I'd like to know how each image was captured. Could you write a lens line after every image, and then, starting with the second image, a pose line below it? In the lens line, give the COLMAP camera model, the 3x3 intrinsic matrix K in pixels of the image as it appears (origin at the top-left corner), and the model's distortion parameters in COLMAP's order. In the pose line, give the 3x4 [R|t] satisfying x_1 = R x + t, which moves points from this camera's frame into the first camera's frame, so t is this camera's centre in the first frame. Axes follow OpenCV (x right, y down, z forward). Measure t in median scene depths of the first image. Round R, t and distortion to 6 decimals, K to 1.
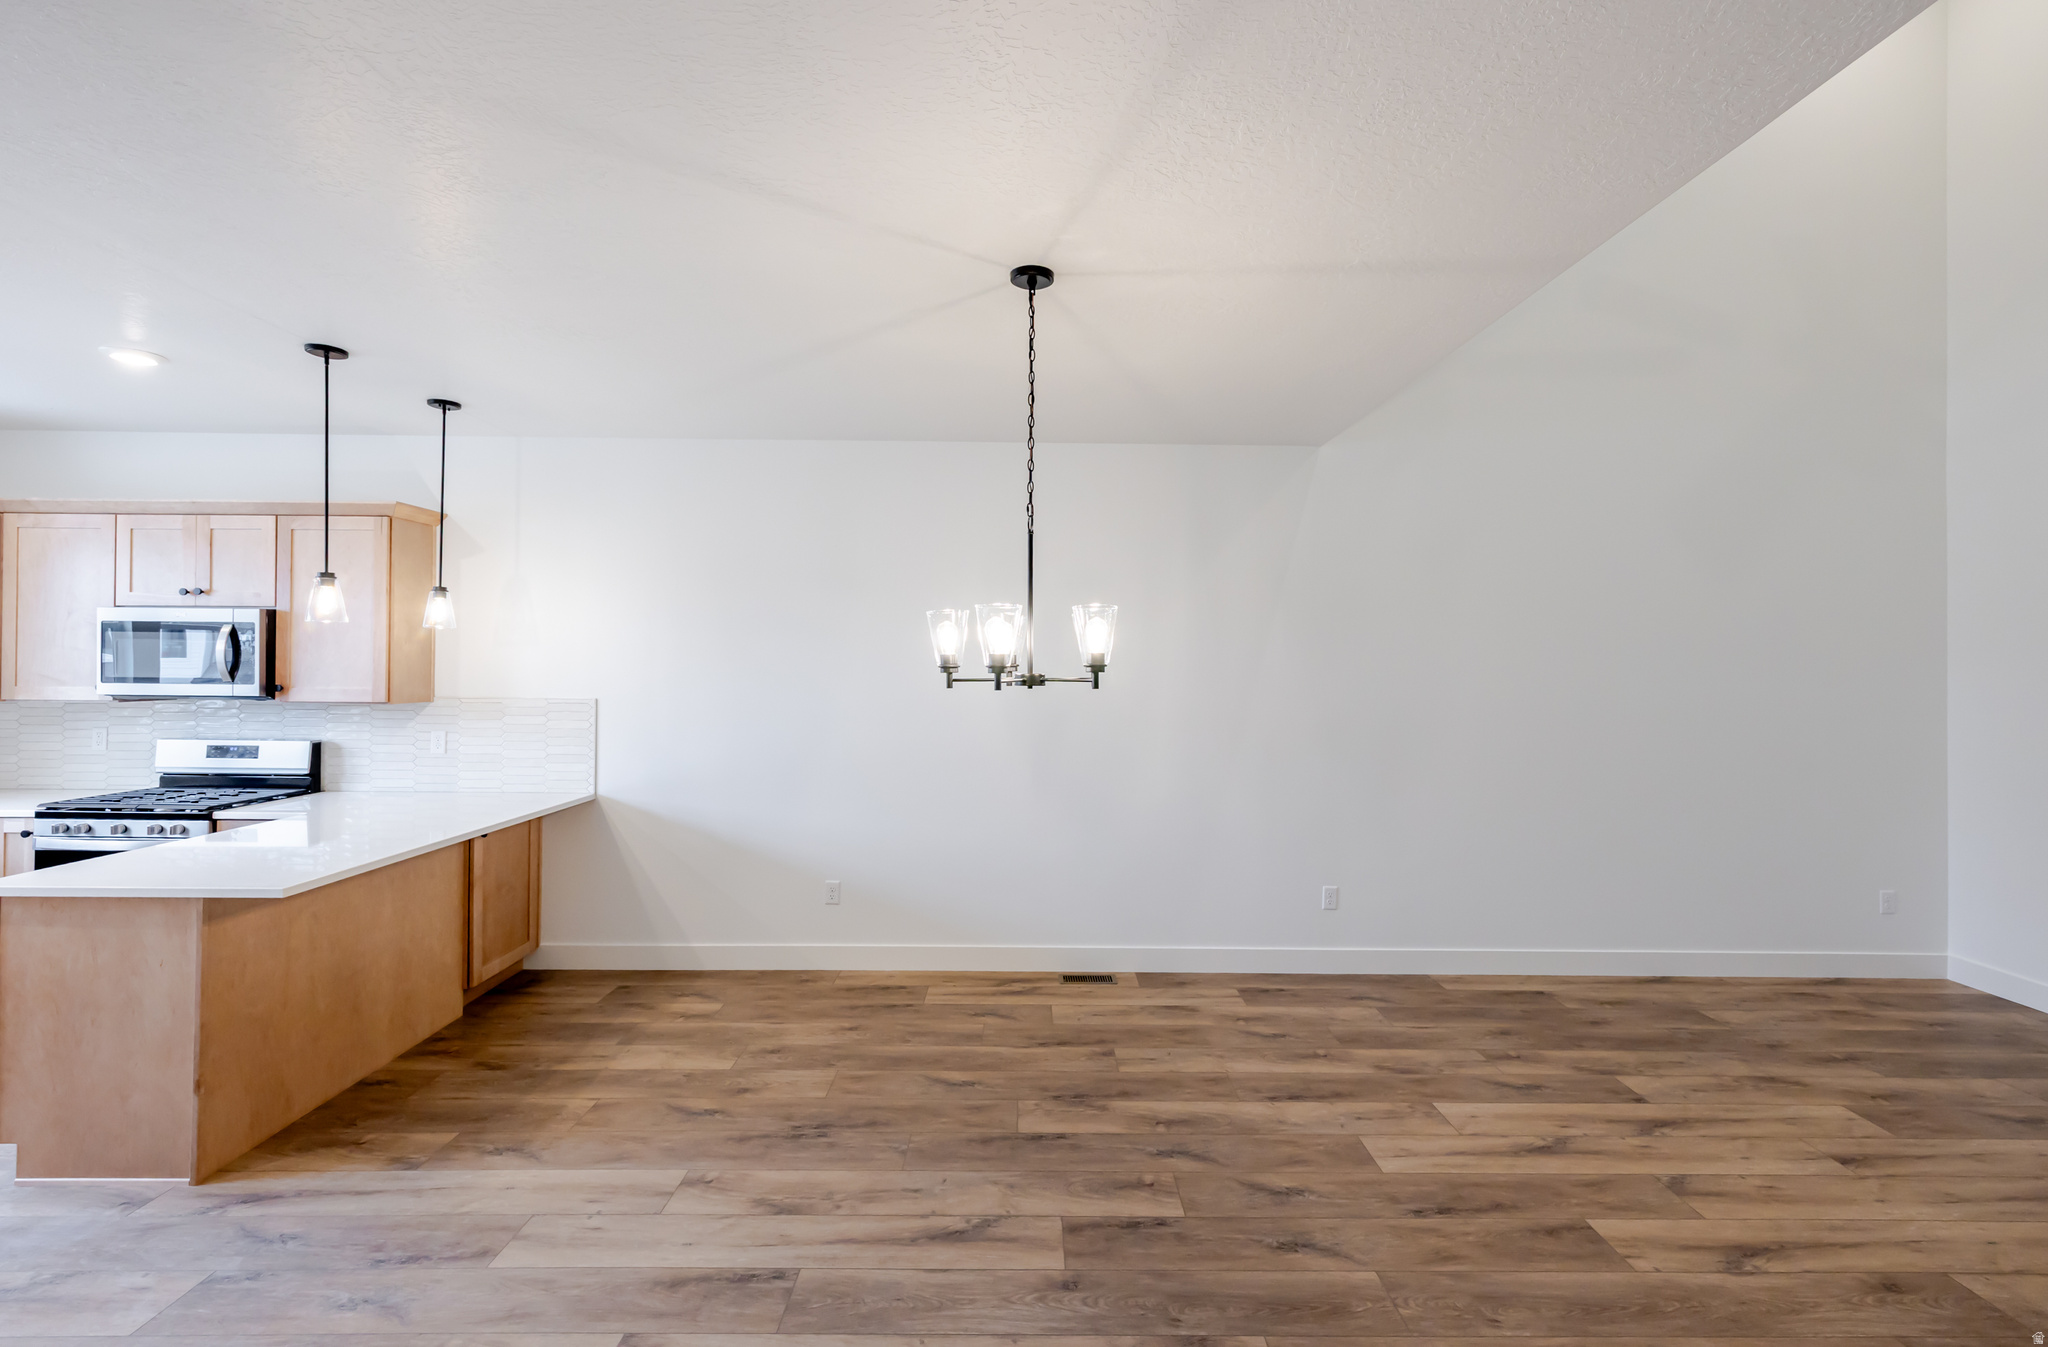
lens RADIAL K [[874.2, 0, 1031.2], [0, 874.2, 633.4], [0, 0, 1]] dist [-0.000225, -0.000214]
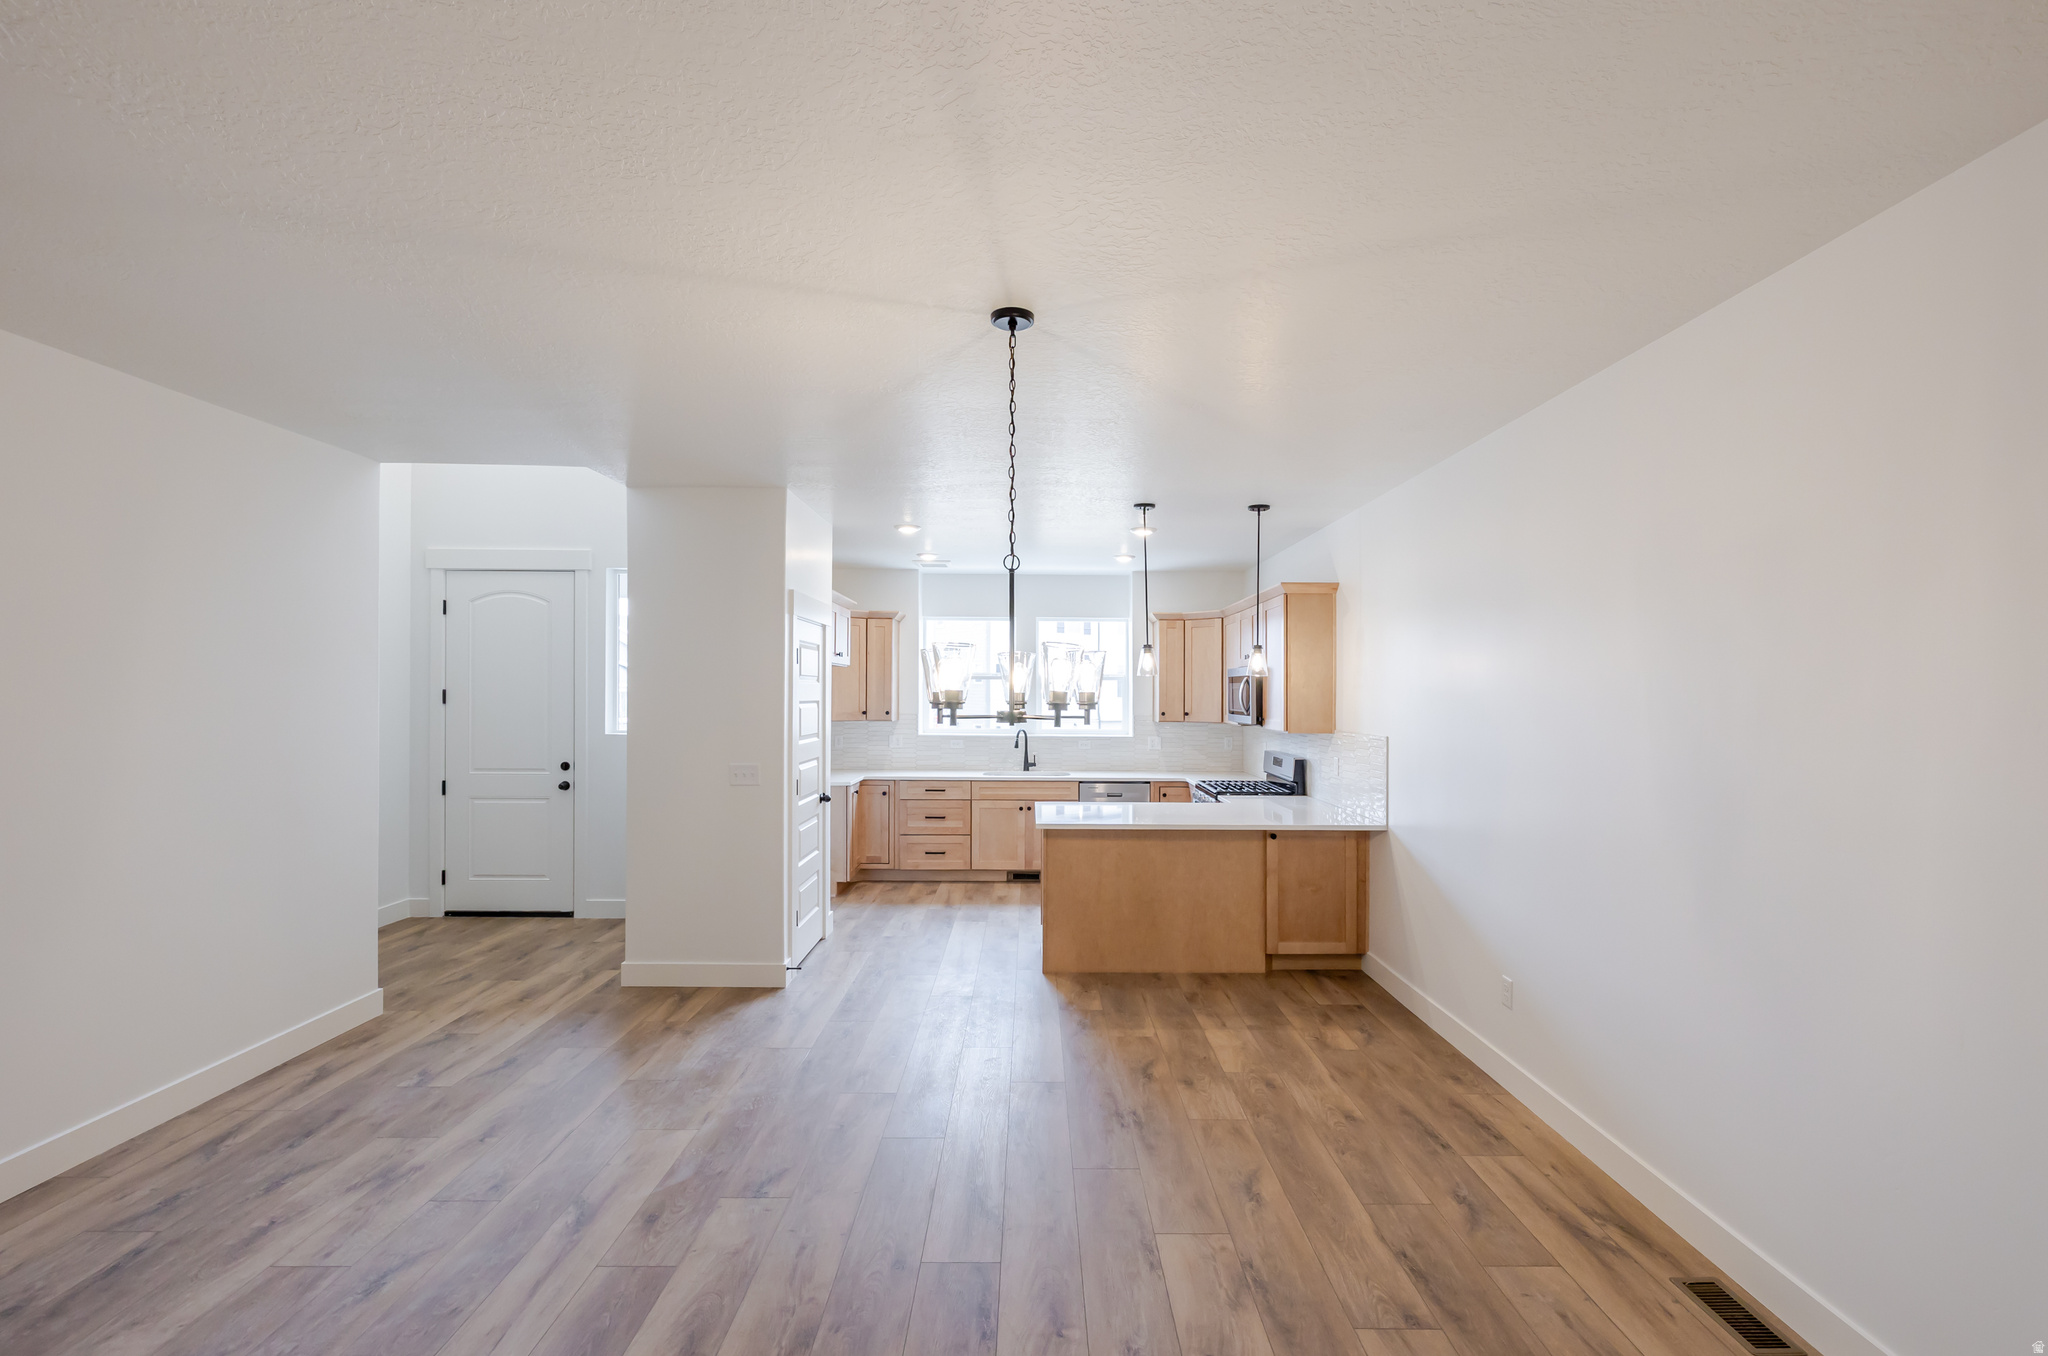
lens RADIAL K [[888.5, 0, 1073.8], [0, 888.5, 674.7], [0, 0, 1]] dist [0.002121, 0.000194]
pose [[0.029317, -0.029280, -0.999141, 0.647891], [0.024846, 0.999283, -0.028555, 0.023002], [0.999261, -0.023988, 0.030023, 0.656621]]
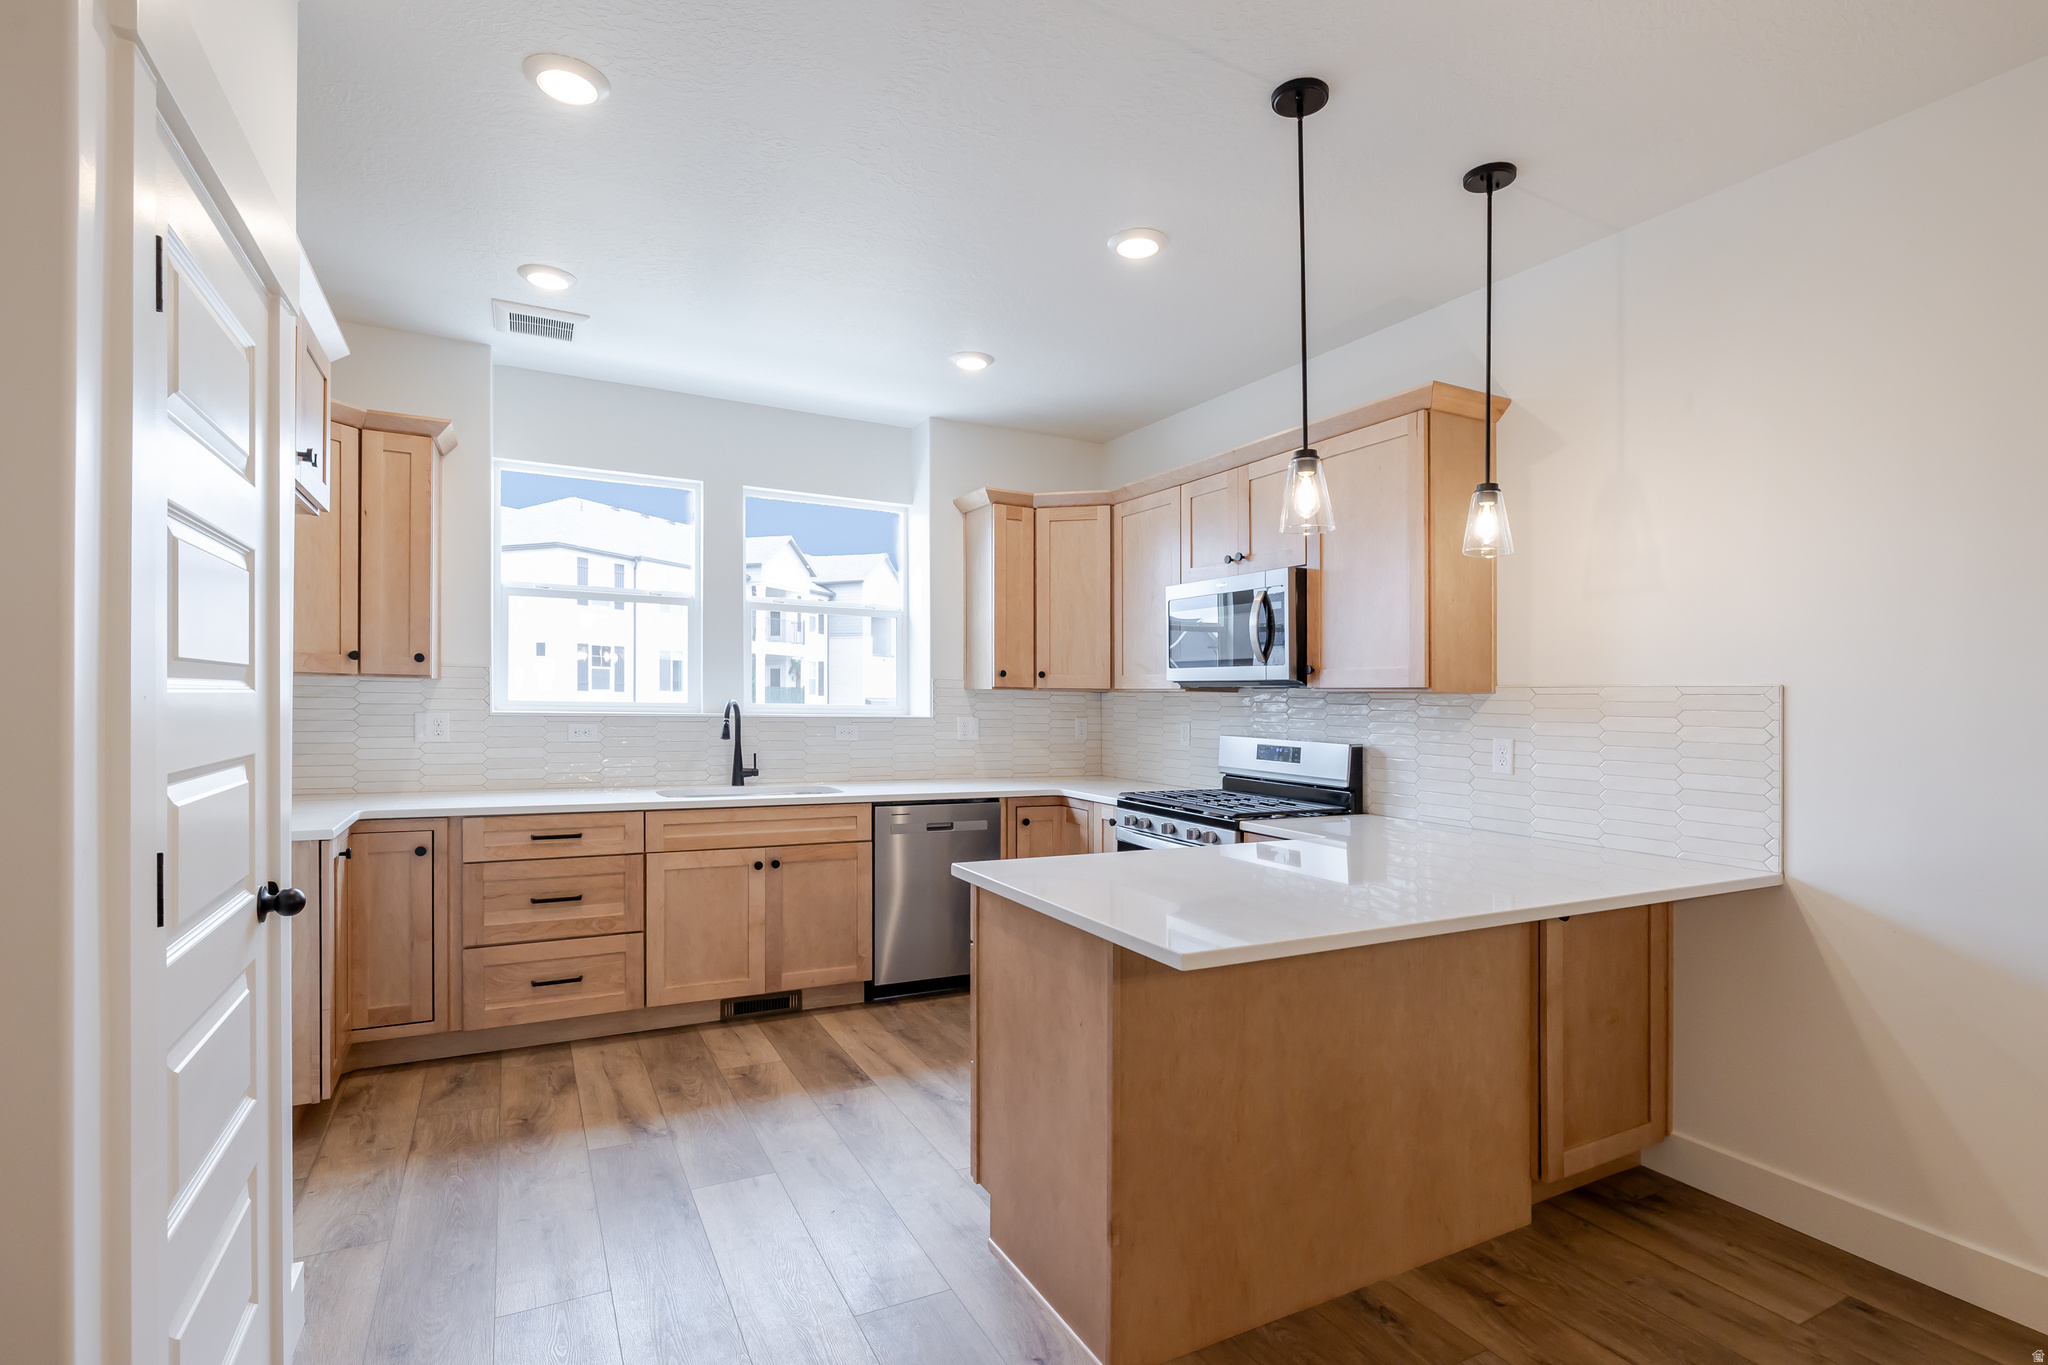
lens RADIAL K [[971.4, 0, 1030.6], [0, 971.4, 697.4], [0, 0, 1]] dist [-0.005467, 0.000348]
pose [[0.457714, -0.002941, -0.889094, -0.225339], [0.016790, 0.999845, 0.005336, 0.079863], [0.888941, -0.017371, 0.457693, 0.405973]]
